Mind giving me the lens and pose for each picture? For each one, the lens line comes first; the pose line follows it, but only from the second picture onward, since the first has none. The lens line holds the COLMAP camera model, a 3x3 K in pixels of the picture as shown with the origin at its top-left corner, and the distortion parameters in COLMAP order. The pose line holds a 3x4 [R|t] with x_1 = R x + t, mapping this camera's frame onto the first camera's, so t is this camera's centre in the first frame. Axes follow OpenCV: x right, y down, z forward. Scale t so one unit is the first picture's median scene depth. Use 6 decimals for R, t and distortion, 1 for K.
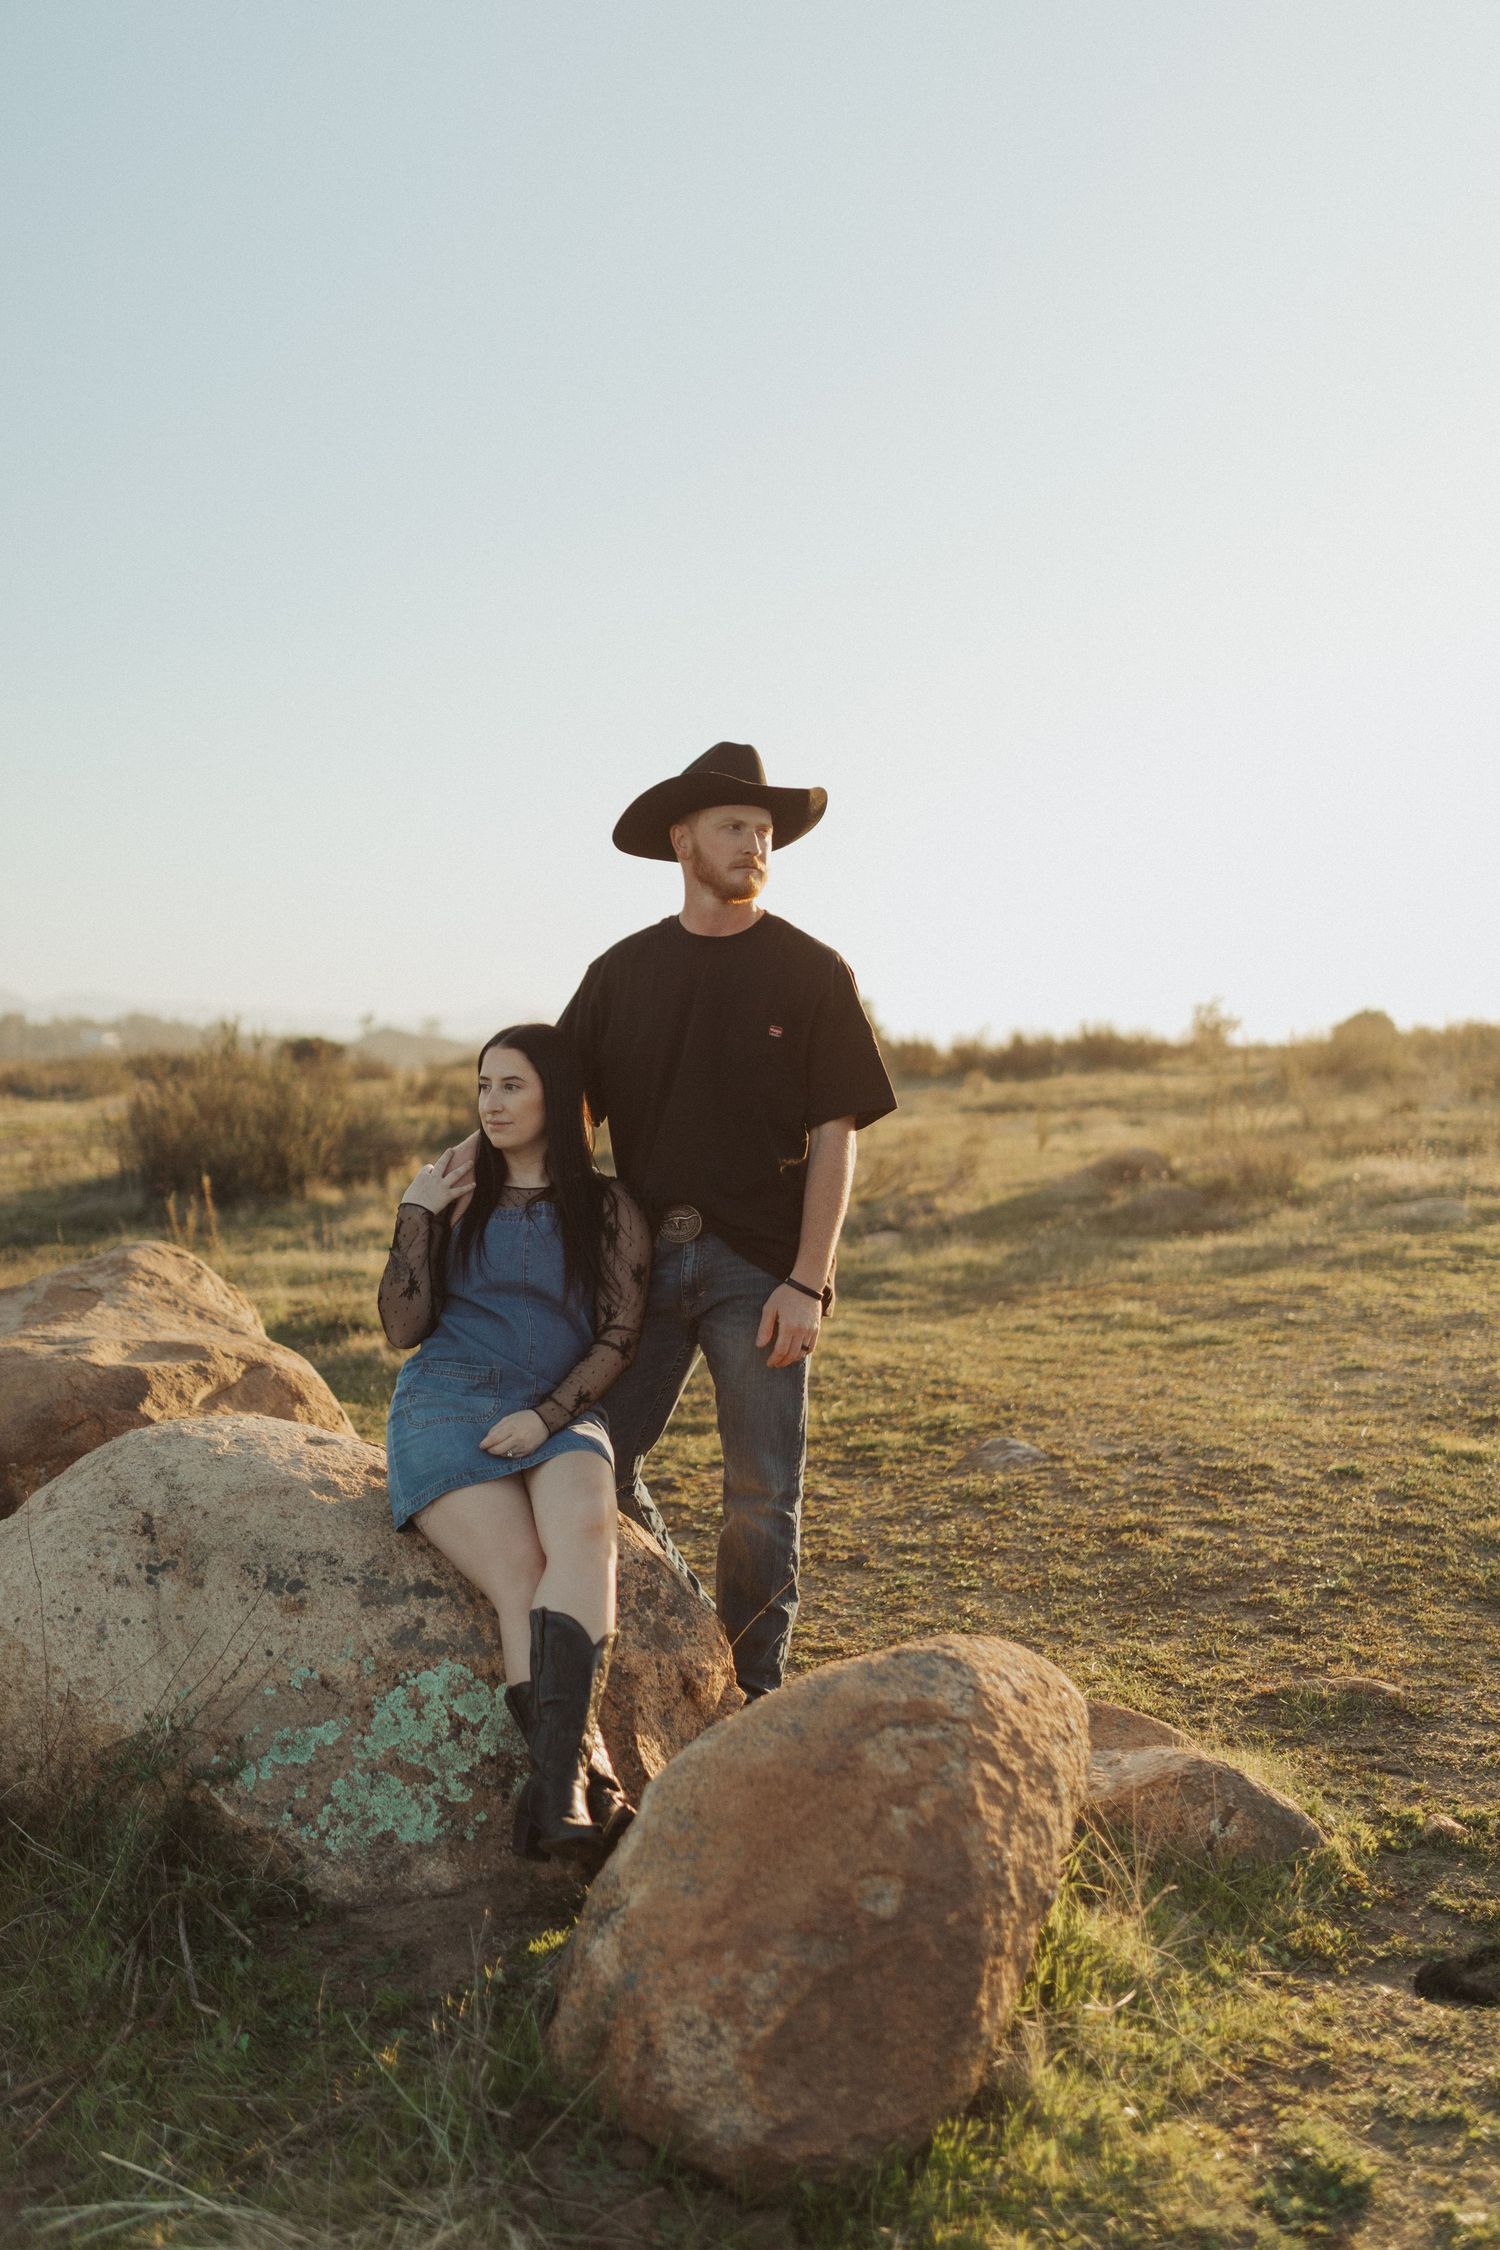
lens RADIAL K [[2106.8, 0, 765.8], [0, 2106.8, 1133.3], [0, 0, 1]] dist [0.000712, 0.002882]
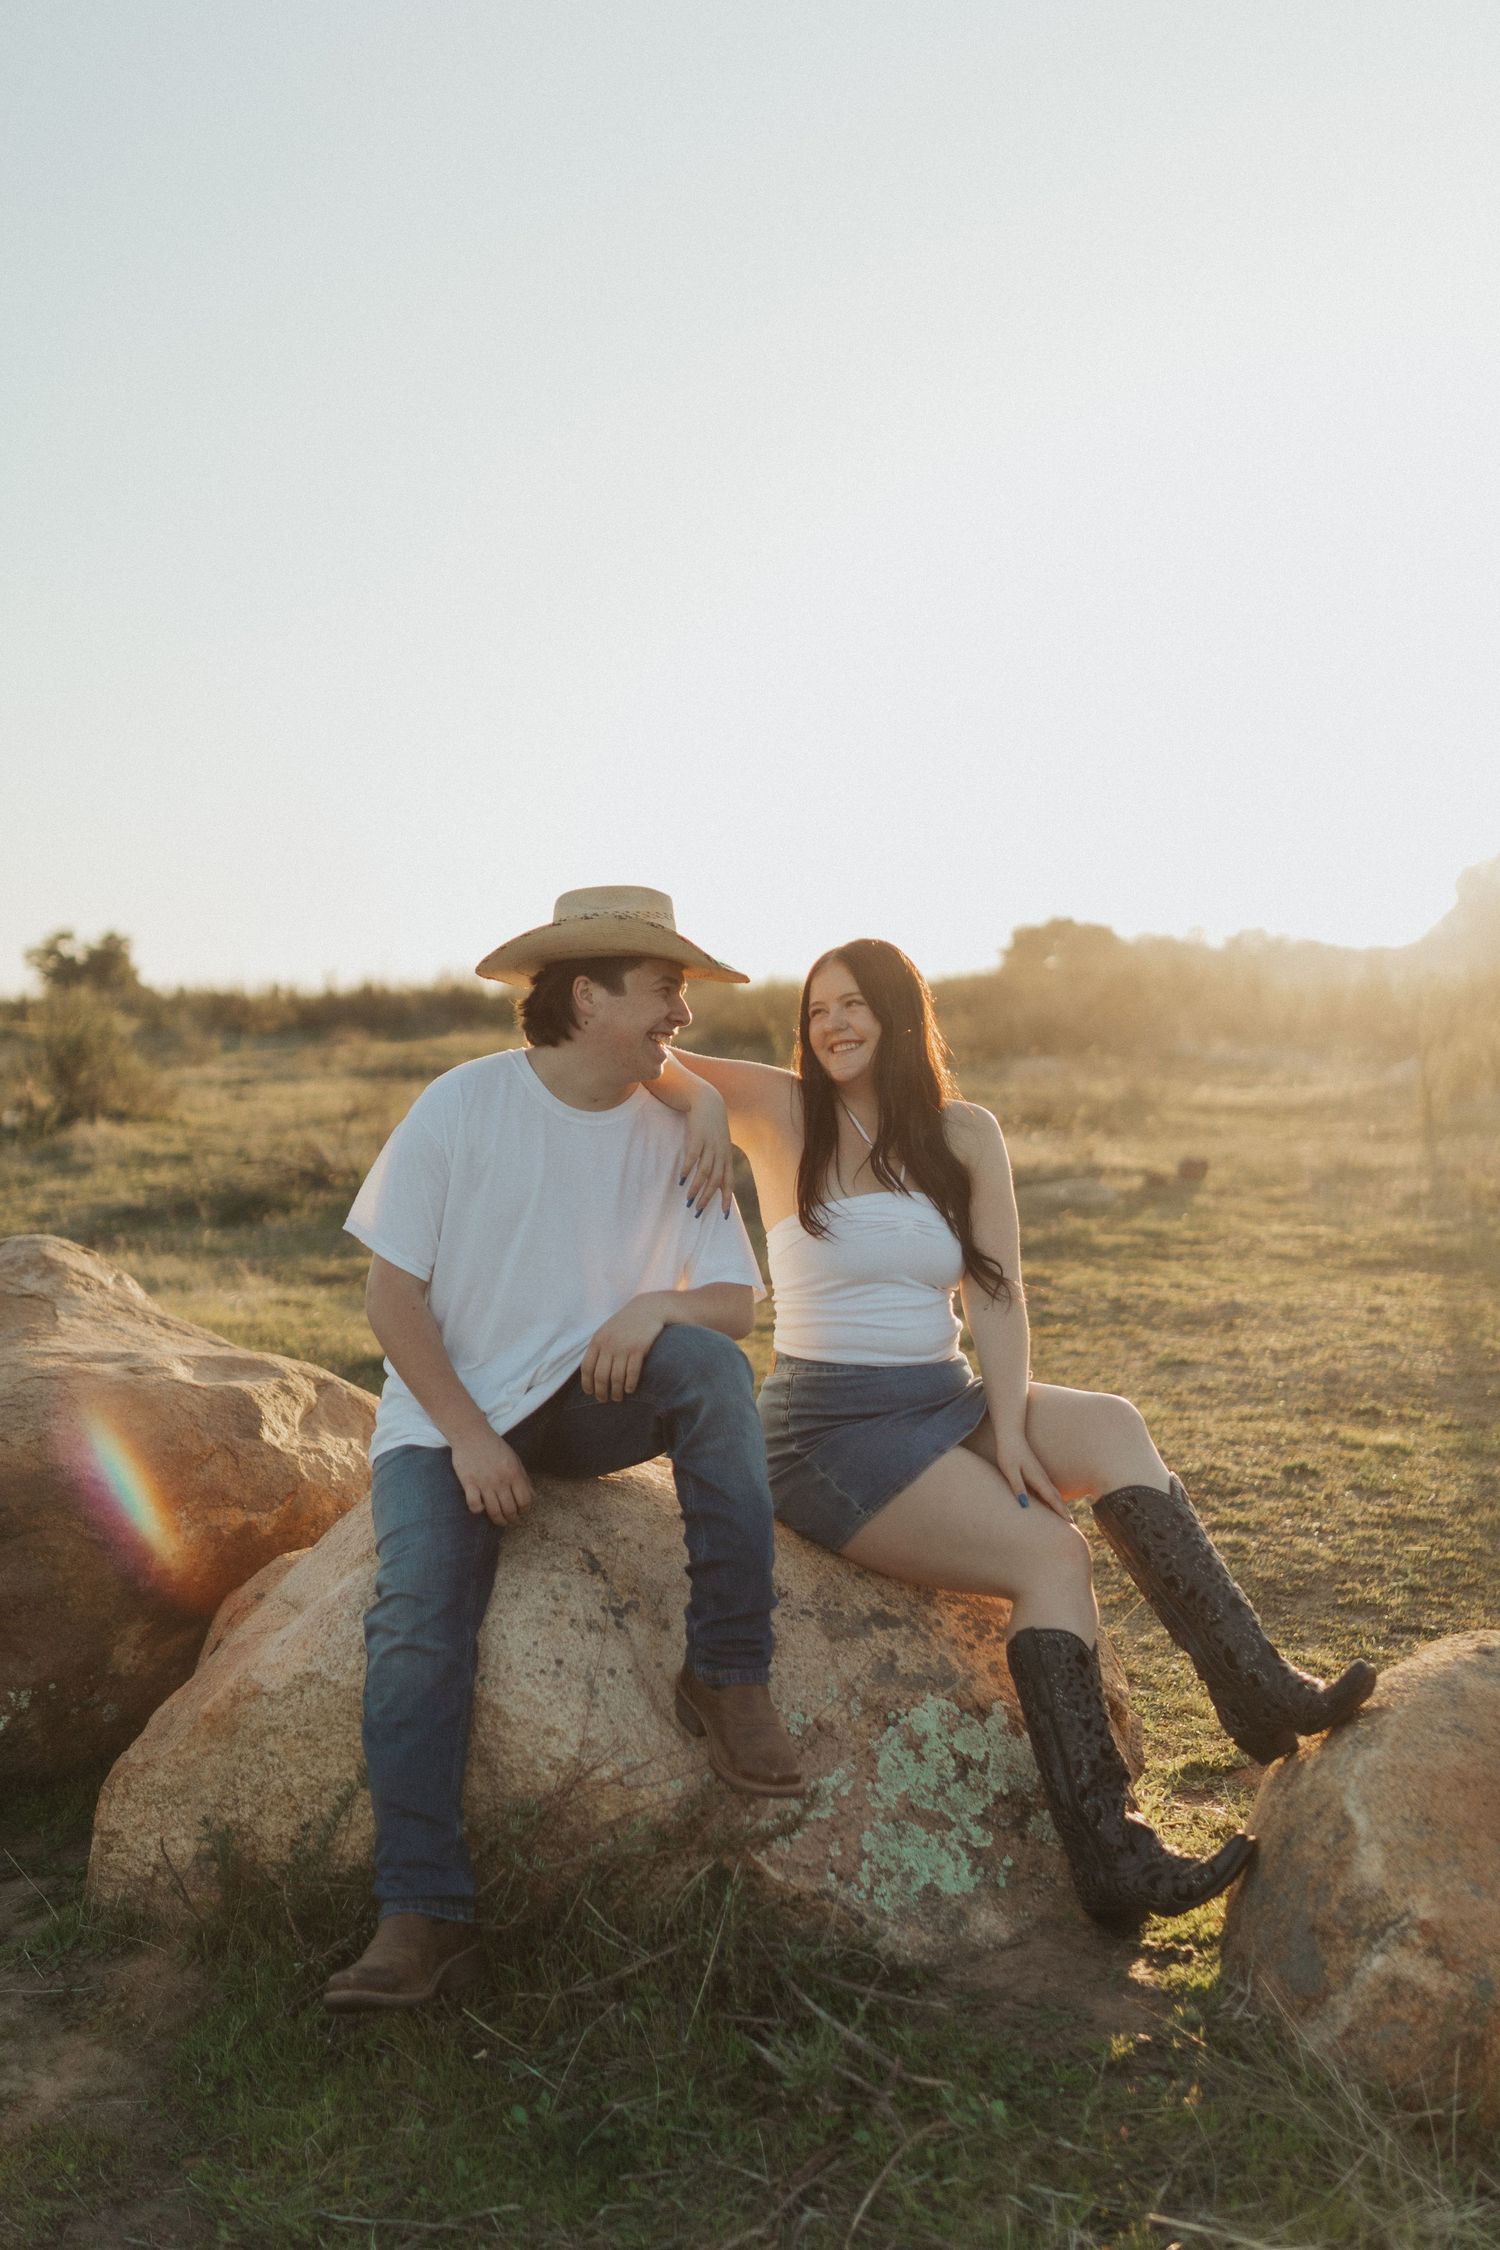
lens RADIAL K [[2515.8, 0, 751.7], [0, 2515.8, 1129.4], [0, 0, 1]] dist [0.002675, 0.002197]
pose [[0.951206, 0.005497, 0.308508, -0.363309], [-0.008950, 0.999912, 0.009778, -0.001321], [-0.308427, -0.012062, 0.951172, 0.000720]]
